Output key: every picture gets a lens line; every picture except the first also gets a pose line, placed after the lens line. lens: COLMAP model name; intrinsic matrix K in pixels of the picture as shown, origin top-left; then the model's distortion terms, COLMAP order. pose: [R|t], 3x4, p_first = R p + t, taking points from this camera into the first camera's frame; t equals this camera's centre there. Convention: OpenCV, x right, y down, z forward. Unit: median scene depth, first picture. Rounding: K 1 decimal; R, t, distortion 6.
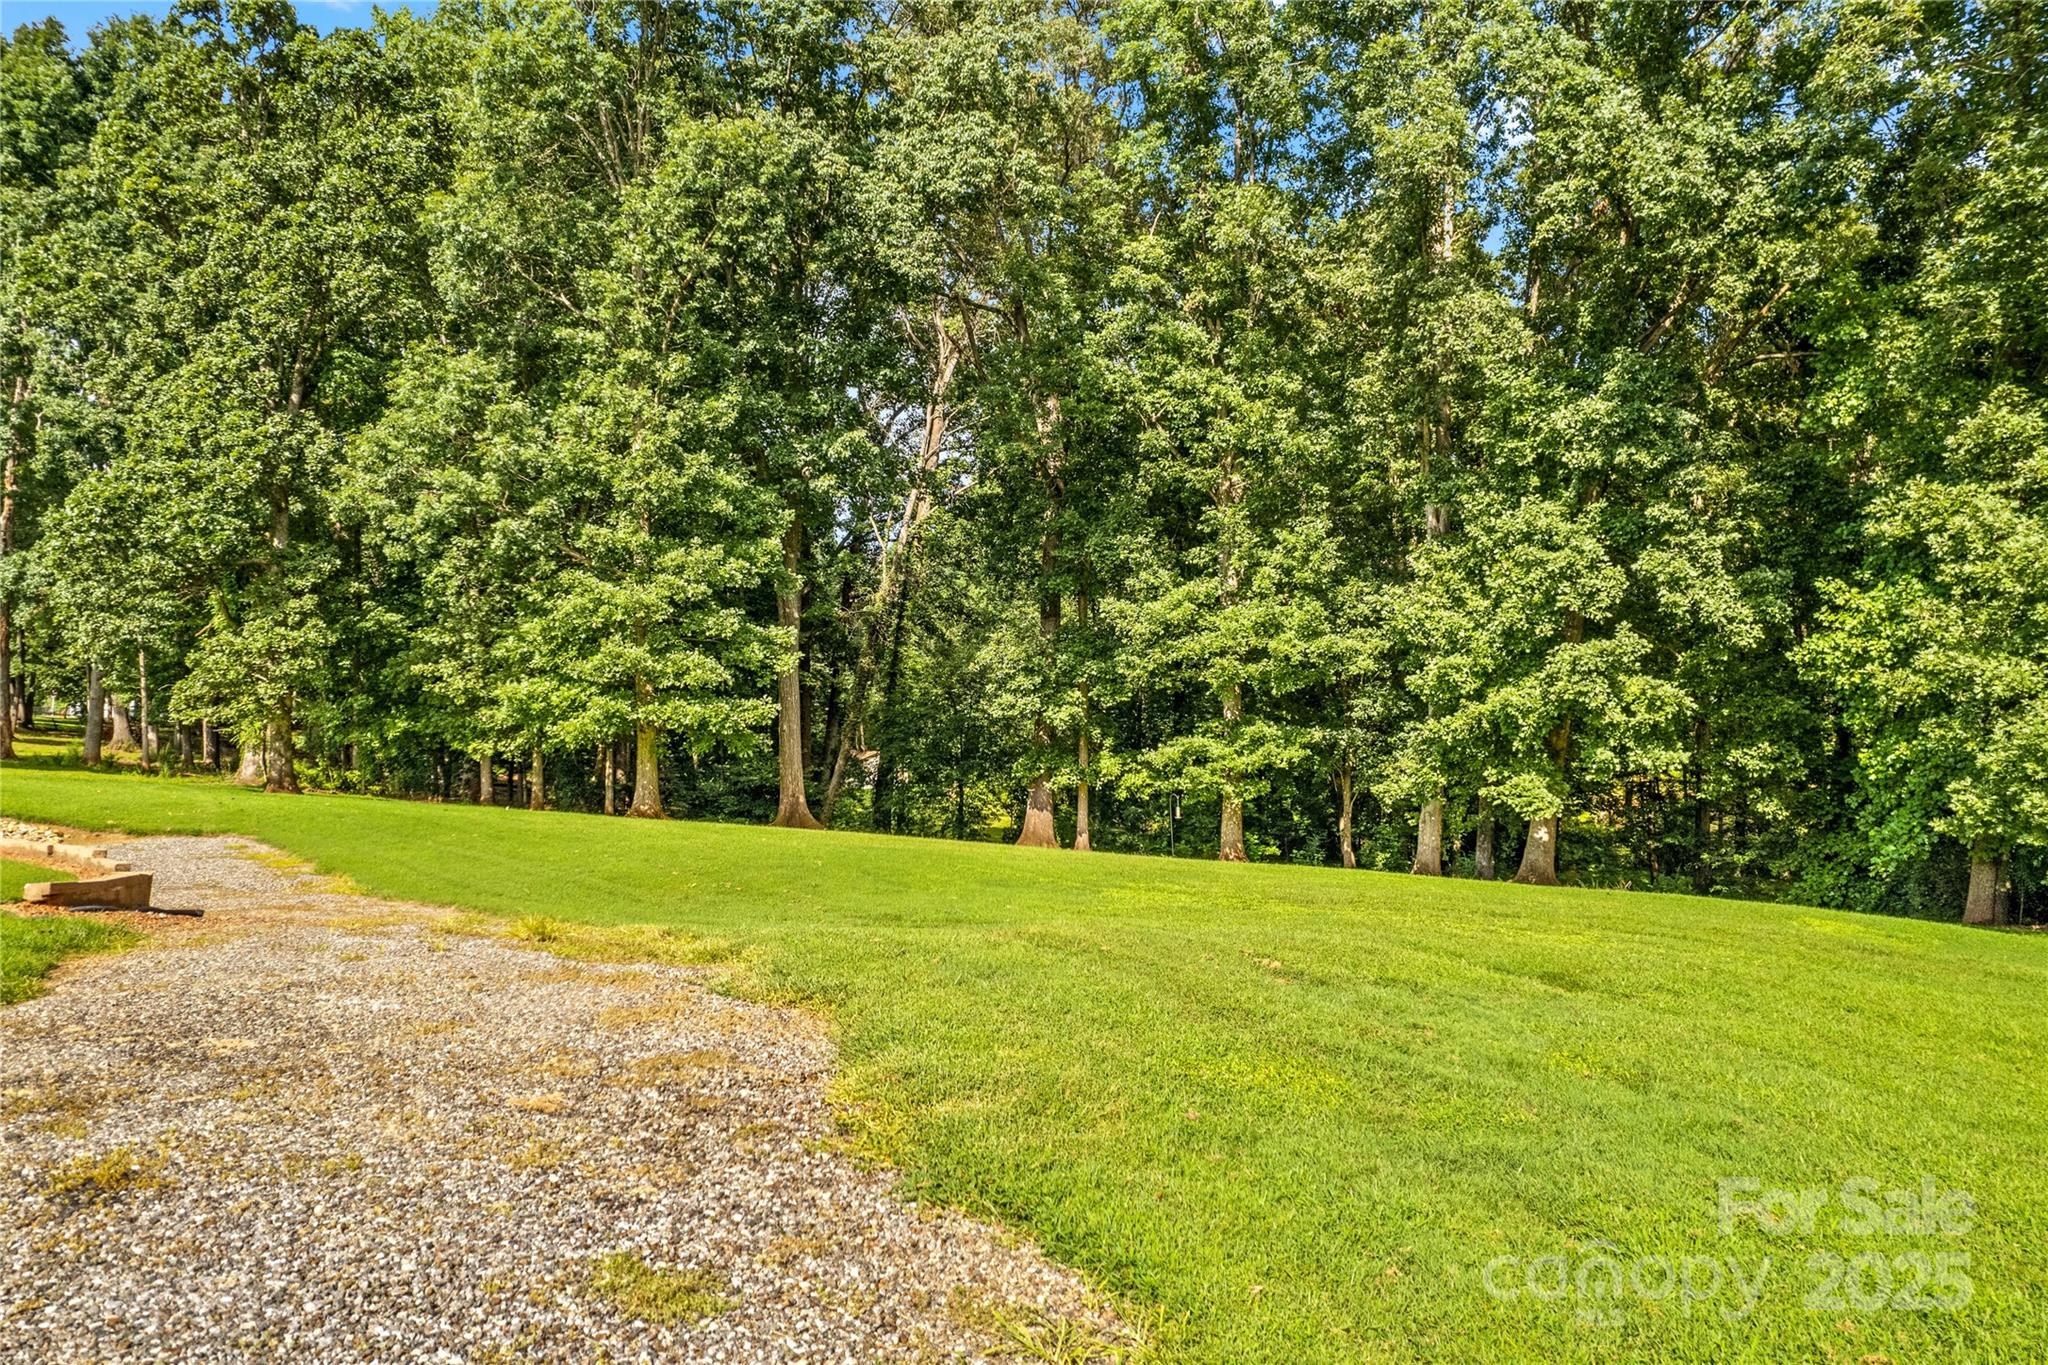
lens RADIAL K [[1320.6, 0, 1024.0], [0, 1320.6, 682.5], [0, 0, 1]] dist [-0.063955, 0.038907]
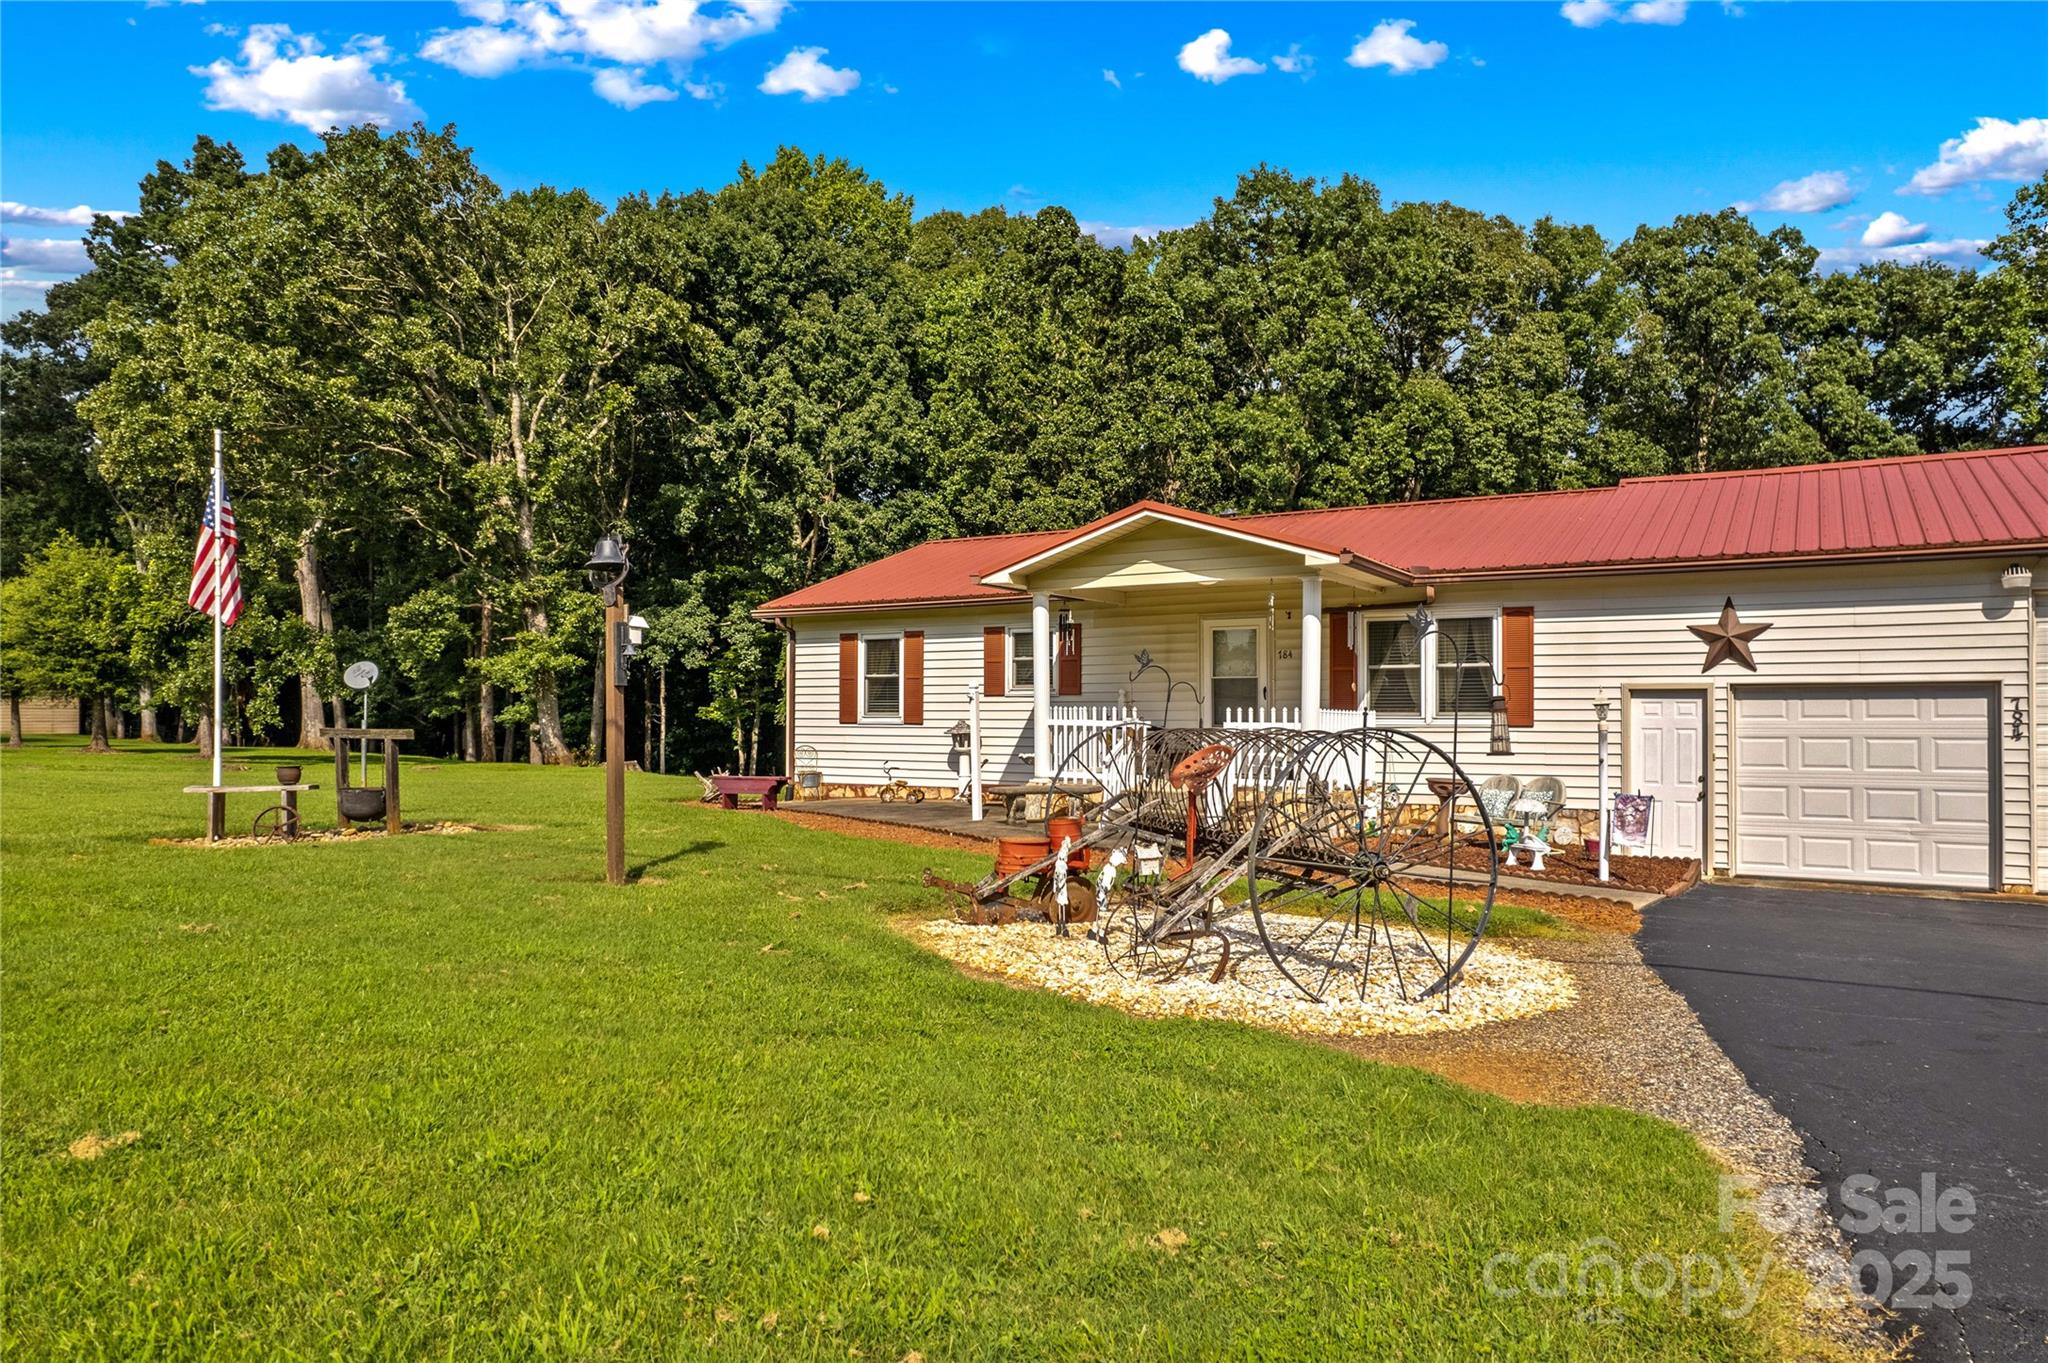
lens RADIAL K [[1321.0, 0, 1021.5], [0, 1321.0, 697.1], [0, 0, 1]] dist [-0.071494, 0.061164]
pose [[0.955381, 0.015169, 0.294986, -1.293069], [-0.016827, 0.999854, 0.003085, -0.041370], [-0.294896, -0.007911, 0.955497, -0.446057]]
